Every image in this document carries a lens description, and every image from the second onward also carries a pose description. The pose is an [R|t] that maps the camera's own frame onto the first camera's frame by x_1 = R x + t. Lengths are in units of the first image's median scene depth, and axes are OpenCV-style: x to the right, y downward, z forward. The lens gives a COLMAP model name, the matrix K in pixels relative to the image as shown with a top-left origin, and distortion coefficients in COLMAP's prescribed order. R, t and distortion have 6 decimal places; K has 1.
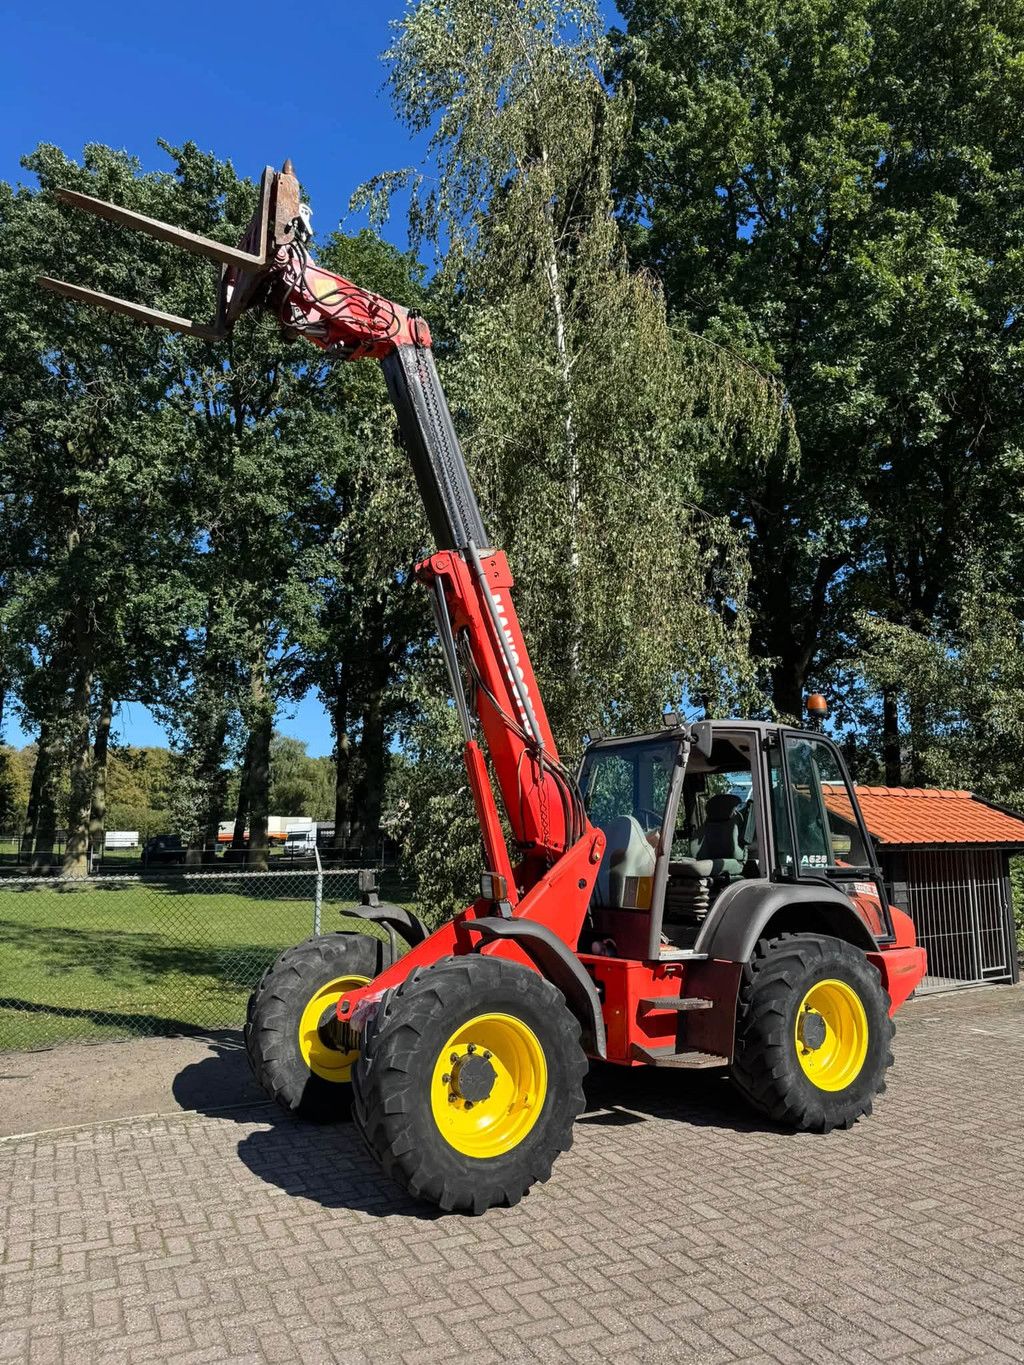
lens RADIAL K [[961.5, 0, 517.0], [0, 961.5, 682.1], [0, 0, 1]] dist [0.030579, -0.036165]
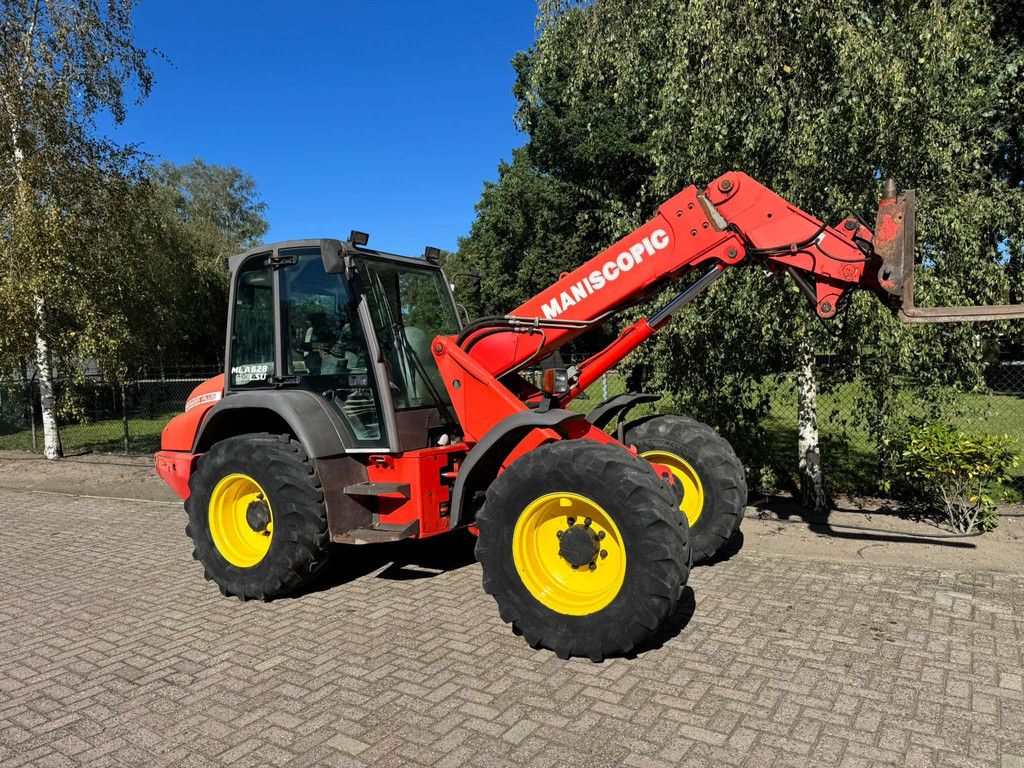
lens RADIAL K [[721.3, 0, 509.6], [0, 721.3, 398.3], [0, 0, 1]] dist [0.030579, -0.036165]
pose [[0.516596, 0.031919, -0.855634, 0.828115], [0.166849, 0.976396, 0.137161, 0.132739], [0.839816, -0.213618, 0.499076, 0.680977]]
